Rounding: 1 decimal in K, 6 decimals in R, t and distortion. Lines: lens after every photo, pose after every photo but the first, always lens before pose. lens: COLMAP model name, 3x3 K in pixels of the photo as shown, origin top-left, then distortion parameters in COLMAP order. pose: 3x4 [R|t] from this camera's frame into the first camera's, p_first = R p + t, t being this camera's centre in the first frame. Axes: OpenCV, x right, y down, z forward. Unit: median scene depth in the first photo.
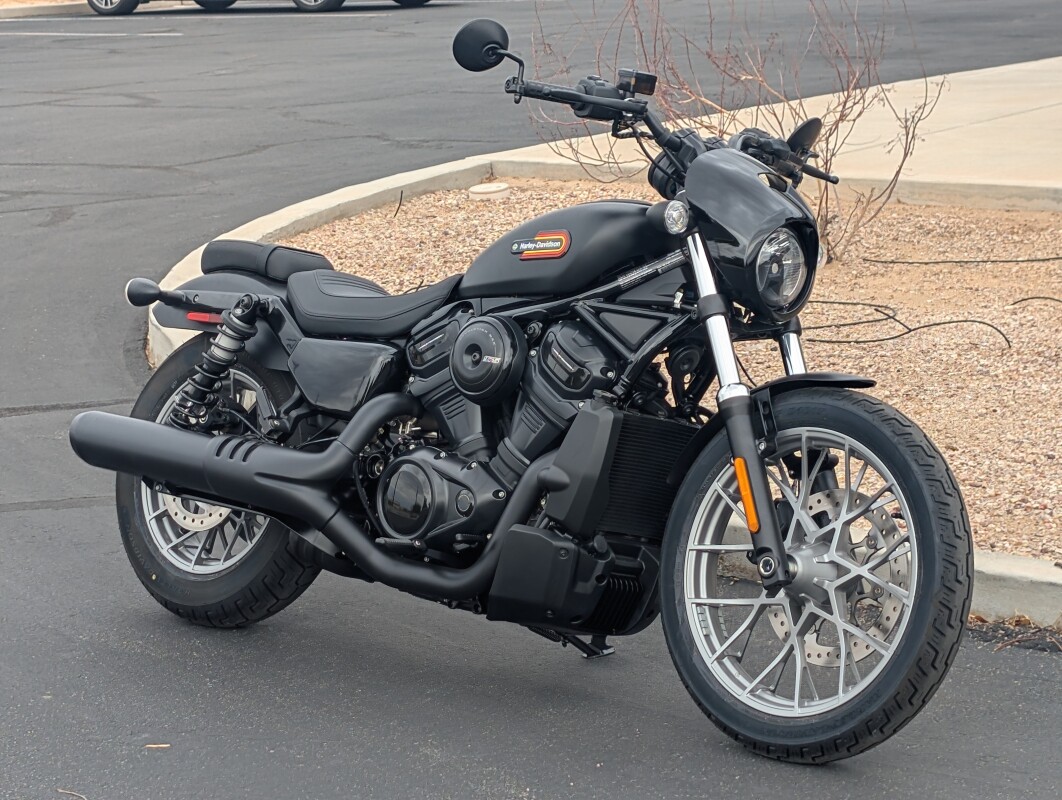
lens RADIAL K [[3330.7, 0, 519.2], [0, 3330.7, 348.4], [0, 0, 1]] dist [0.470907, 0.000000]
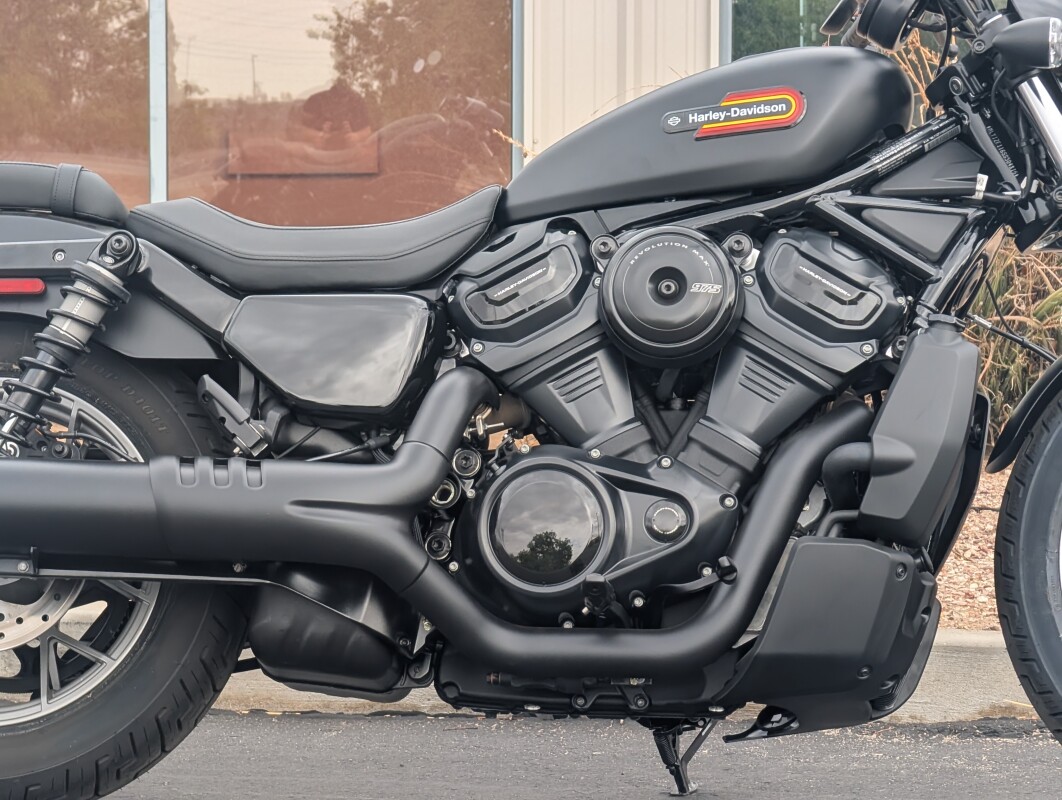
lens RADIAL K [[6054.9, 0, 532.0], [0, 6054.9, 404.5], [0, 0, 1]] dist [0.924224, 0.000000]
pose [[0.775803, -0.015139, 0.630794, -0.766771], [0.078784, 0.994213, -0.073034, 0.107425], [-0.626037, 0.106356, 0.772506, 0.136313]]
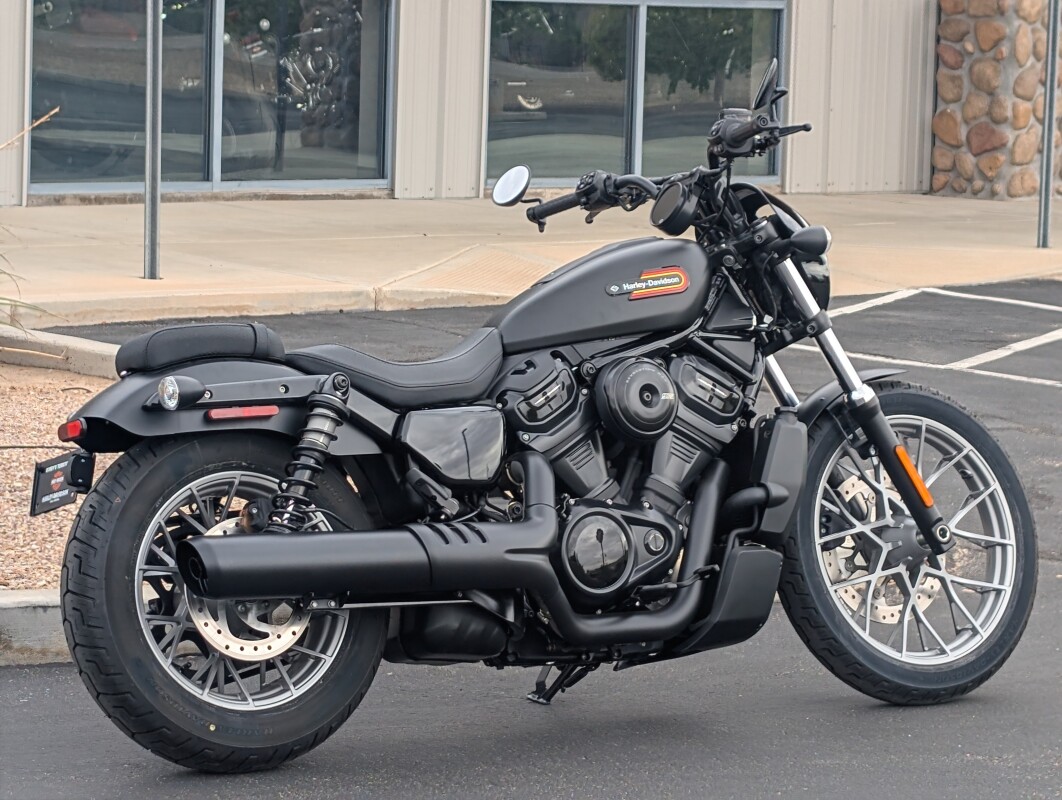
lens RADIAL K [[3330.7, 0, 533.1], [0, 3330.7, 405.3], [0, 0, 1]] dist [0.470907, 0.000000]
pose [[0.243859, -0.076915, 0.966756, -1.009075], [0.119309, 0.991657, 0.048801, -0.048788], [-0.962444, 0.103442, 0.251002, 0.792260]]
